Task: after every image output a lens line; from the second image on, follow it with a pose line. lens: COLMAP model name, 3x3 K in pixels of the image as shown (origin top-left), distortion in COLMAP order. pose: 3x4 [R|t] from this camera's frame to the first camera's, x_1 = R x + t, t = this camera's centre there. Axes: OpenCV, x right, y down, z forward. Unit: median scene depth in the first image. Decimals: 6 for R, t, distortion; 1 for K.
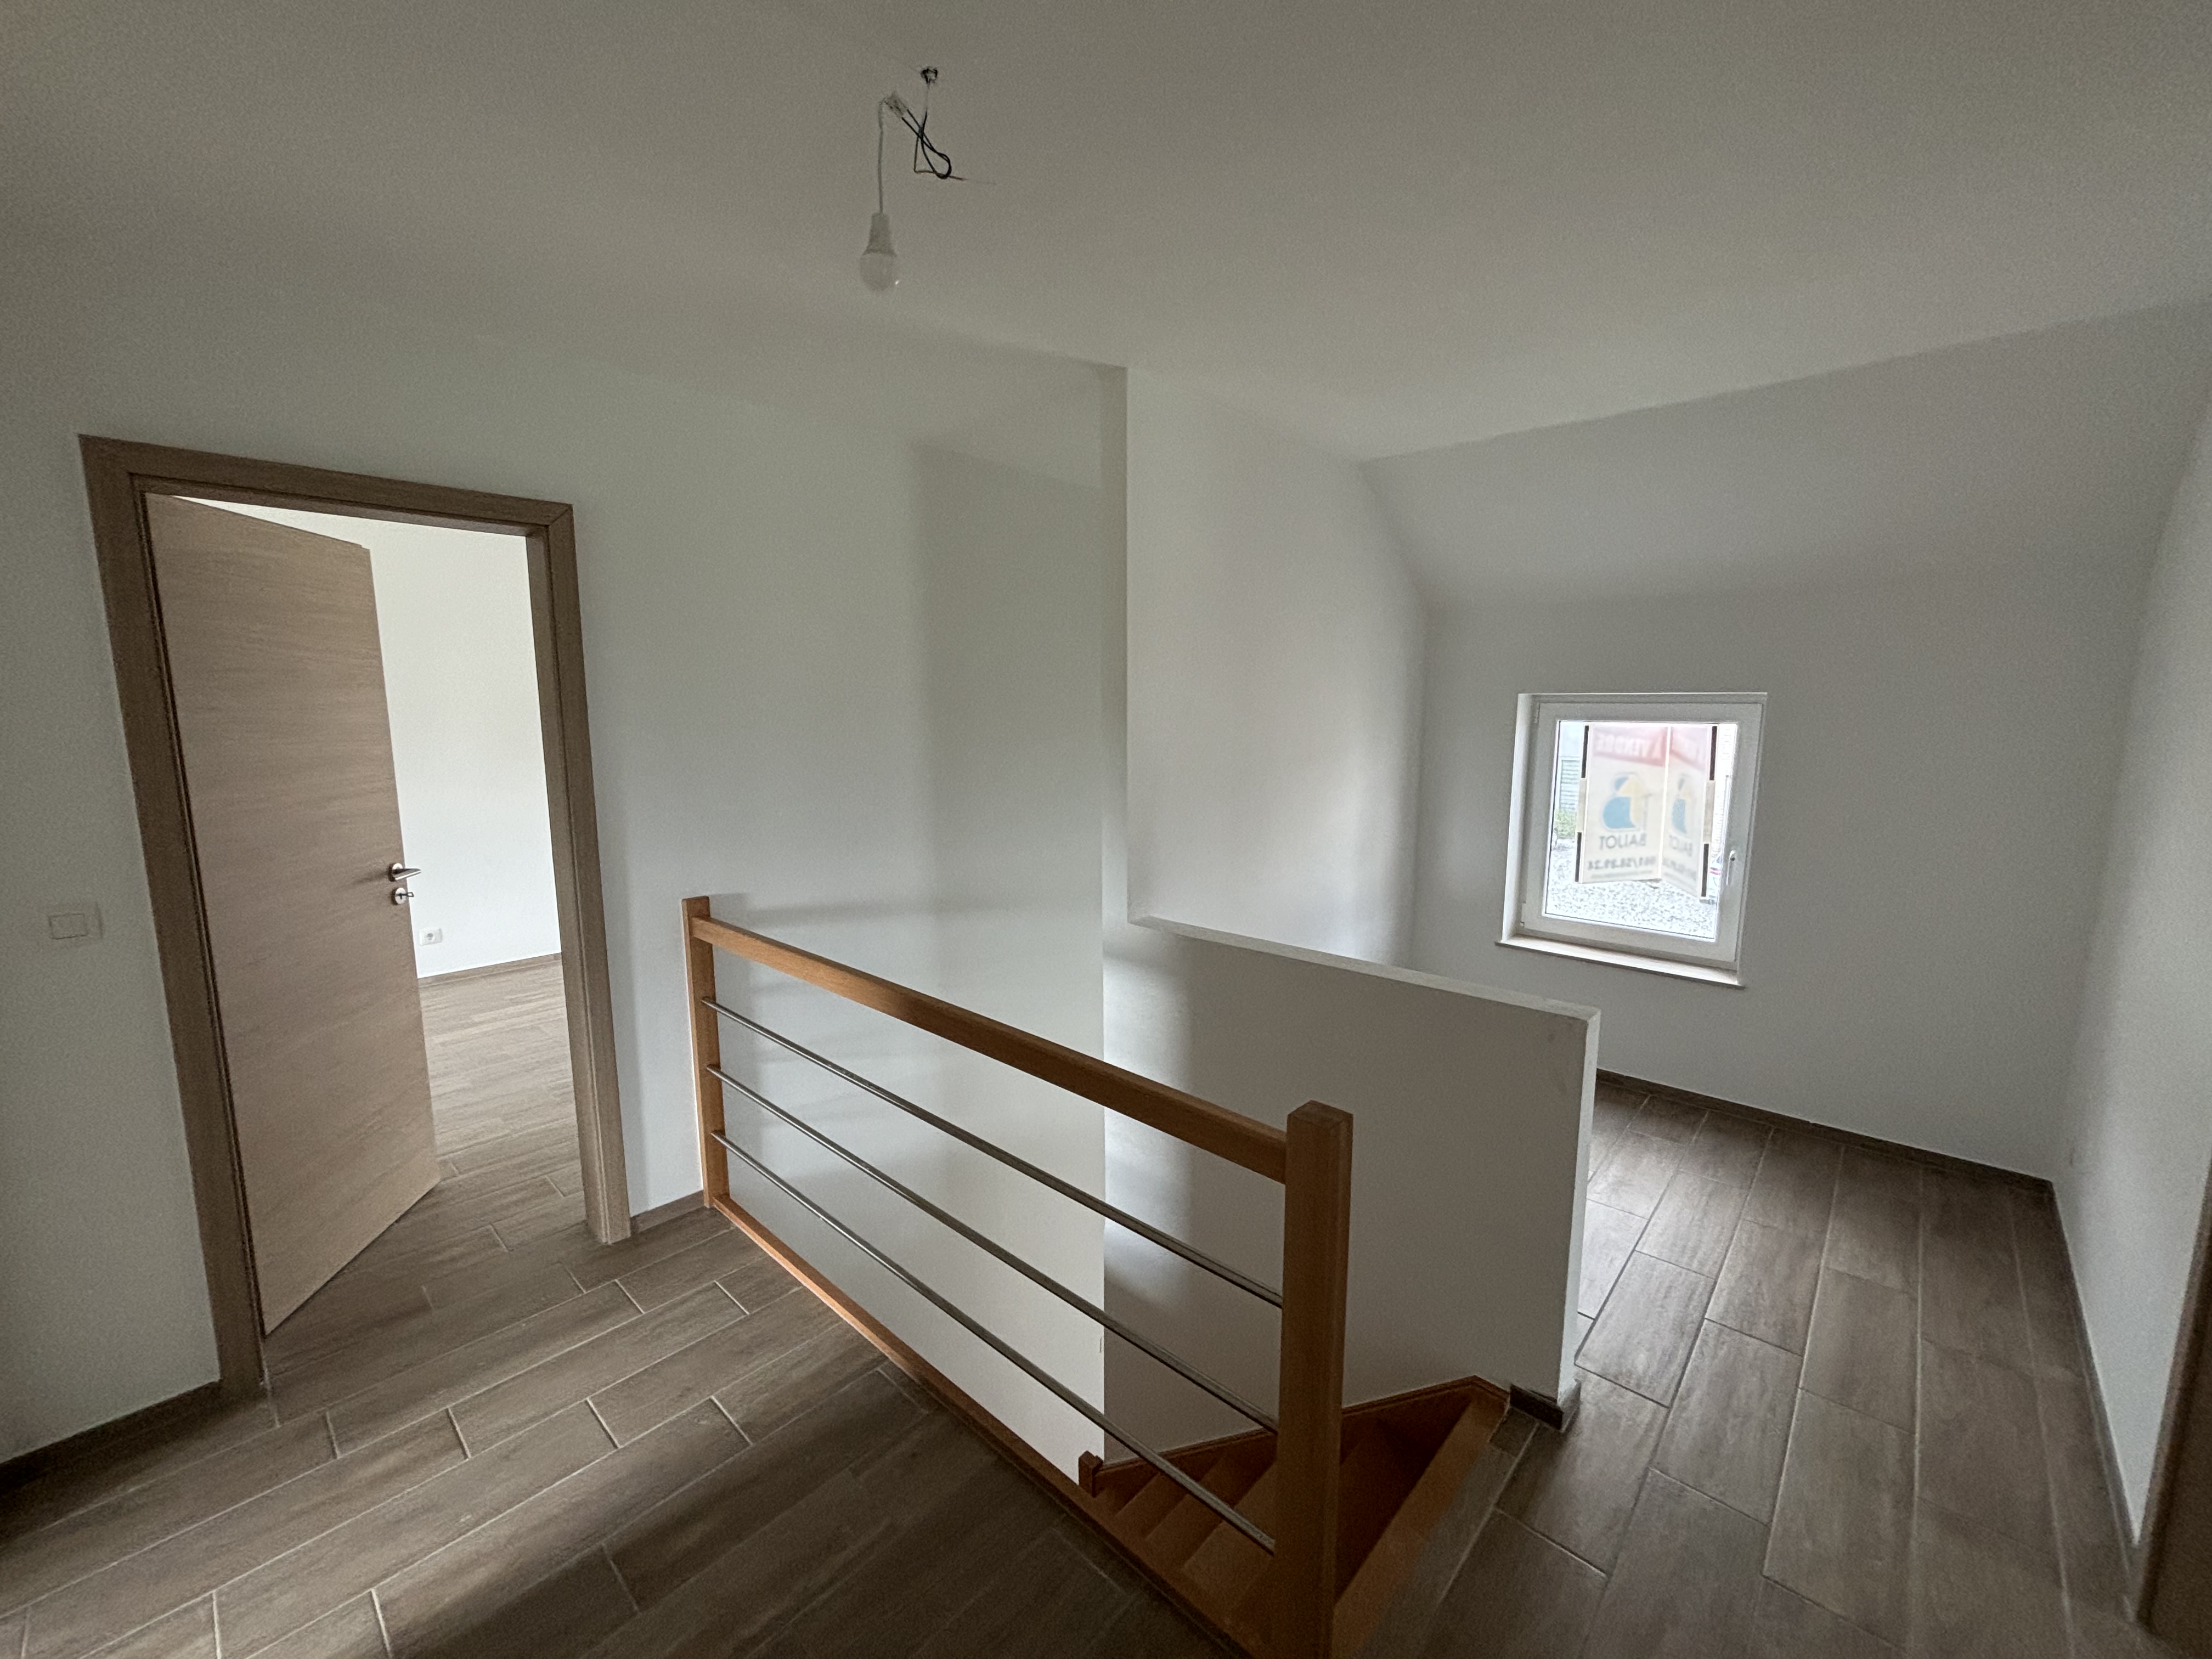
lens RADIAL K [[893.1, 0, 1088.9], [0, 893.1, 829.0], [0, 0, 1]] dist [-0.001735, 0.000731]
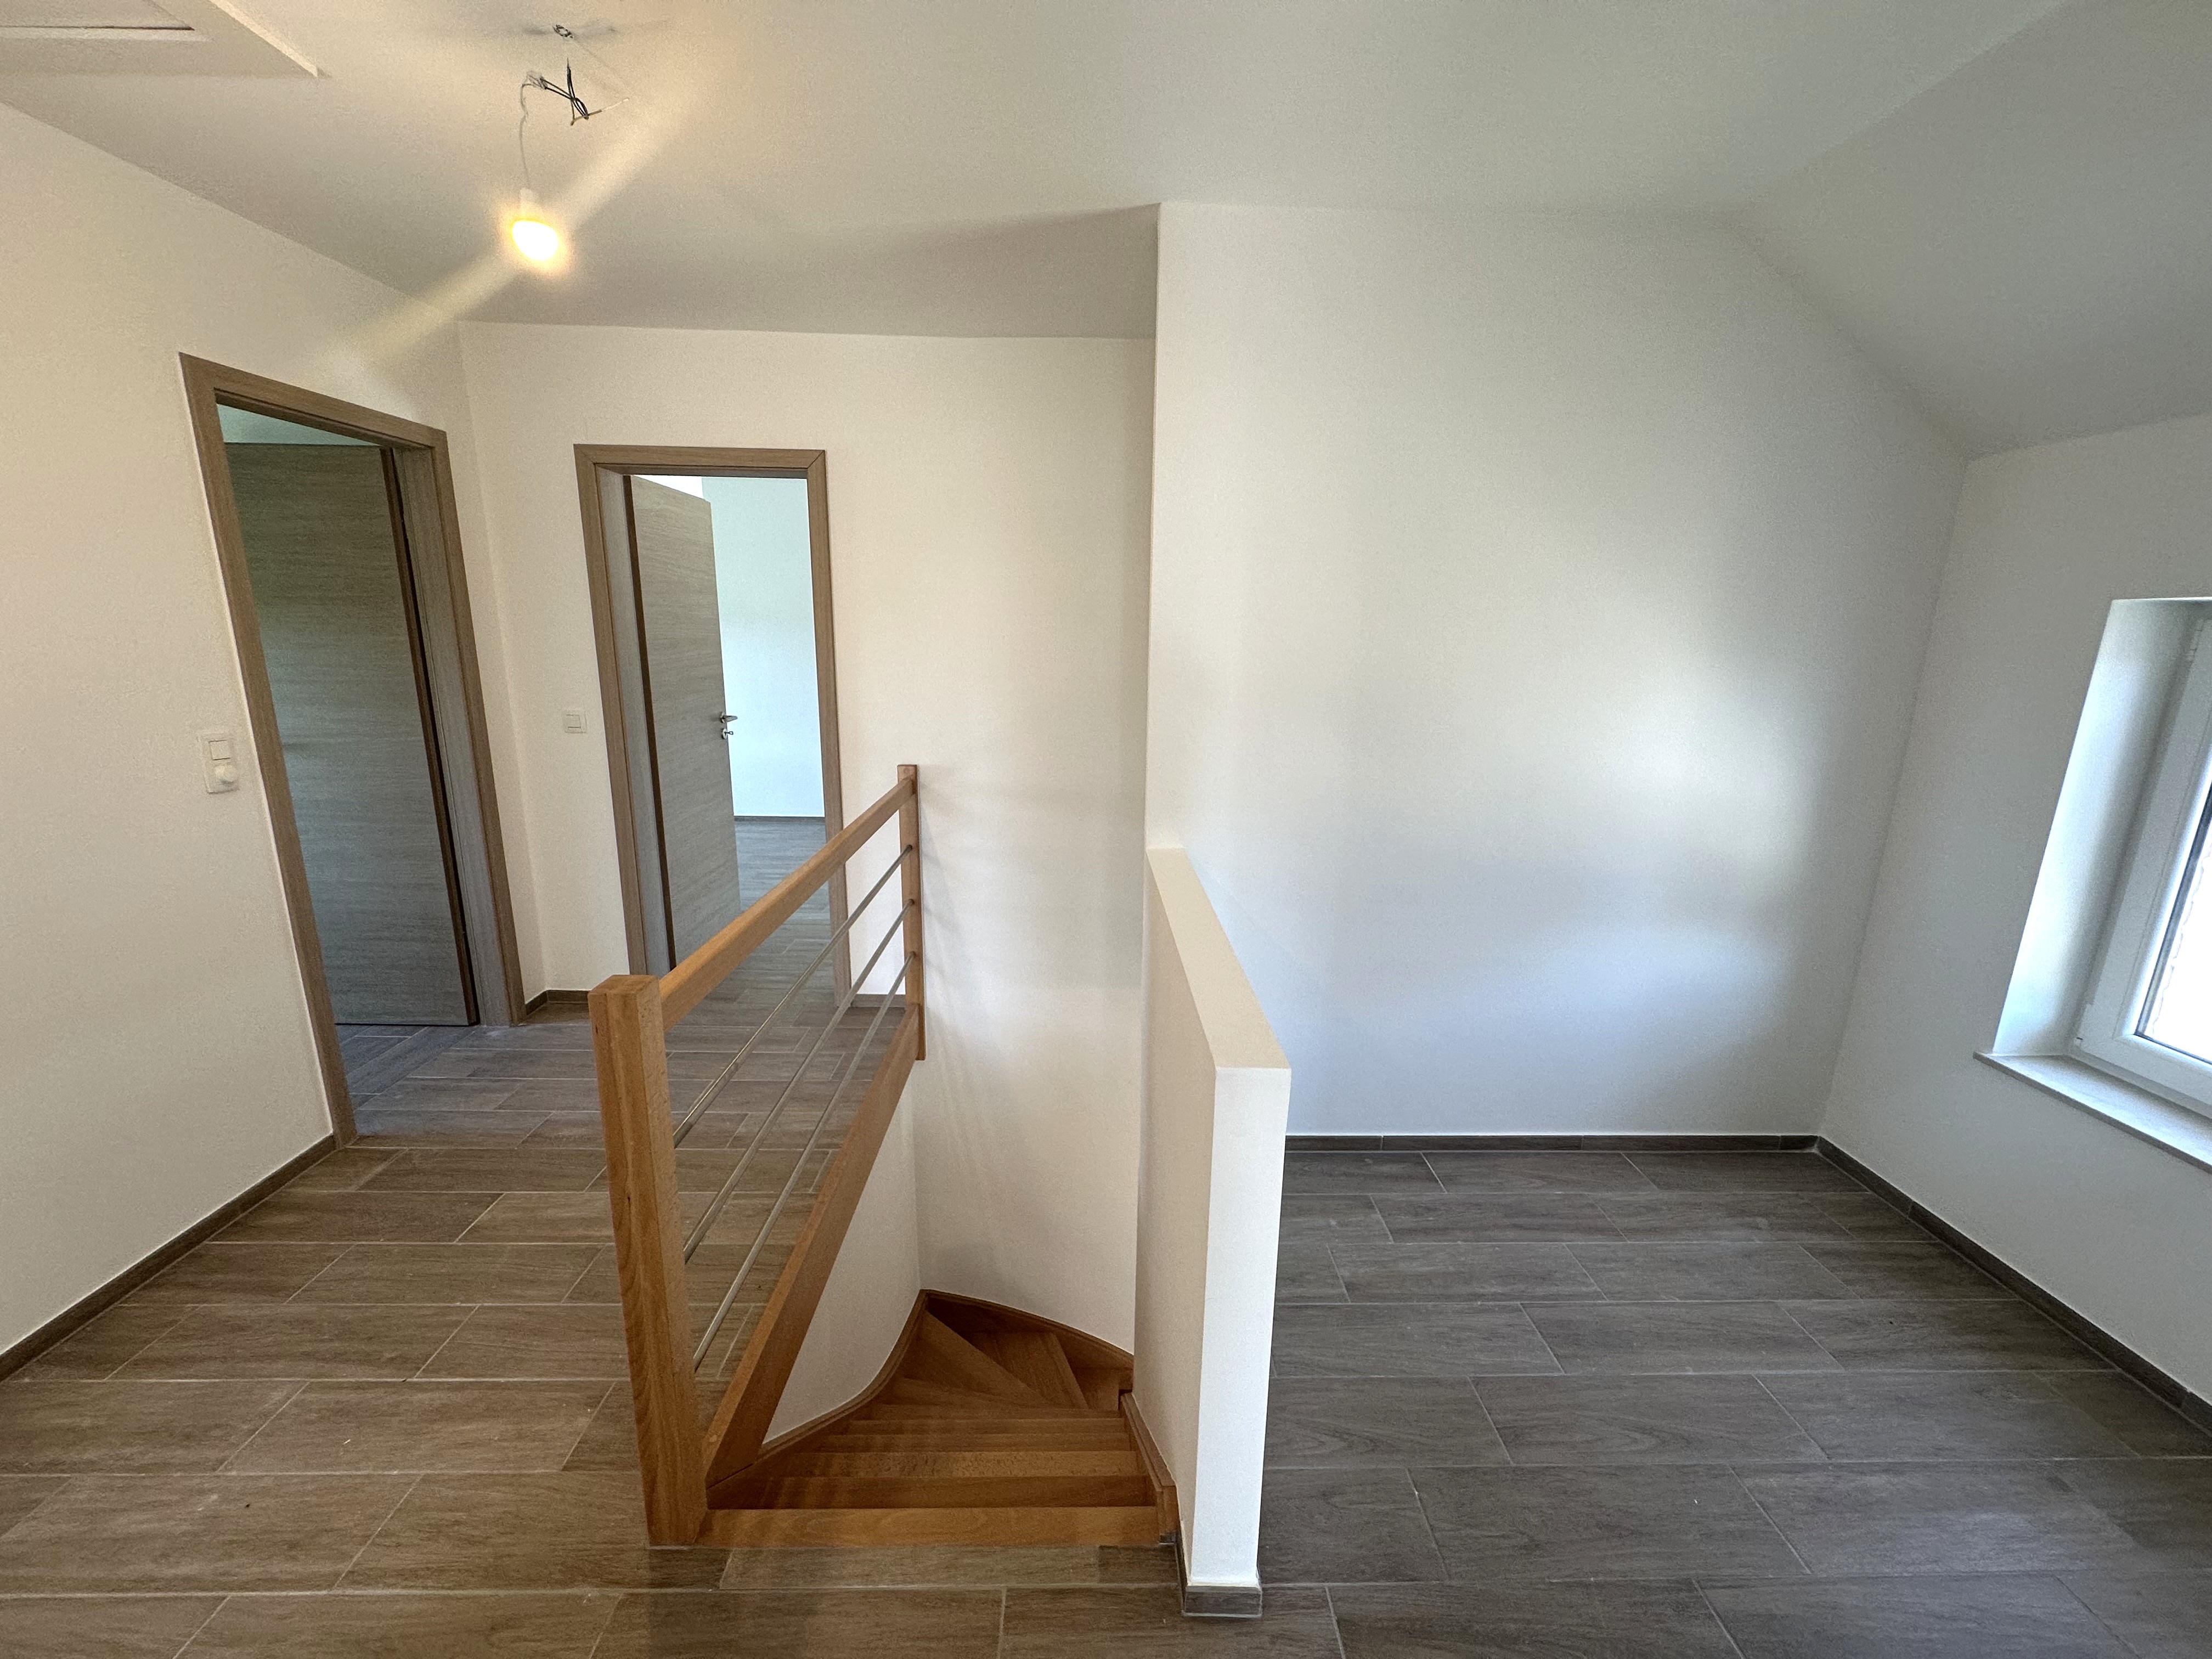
lens RADIAL K [[881.6, 0, 1093.9], [0, 881.6, 831.2], [0, 0, 1]] dist [-0.002184, 0.000293]
pose [[0.692282, 0.179159, -0.699034, 0.740323], [-0.110137, 0.983574, 0.143011, -0.044496], [0.713173, -0.022014, 0.700642, 0.387515]]
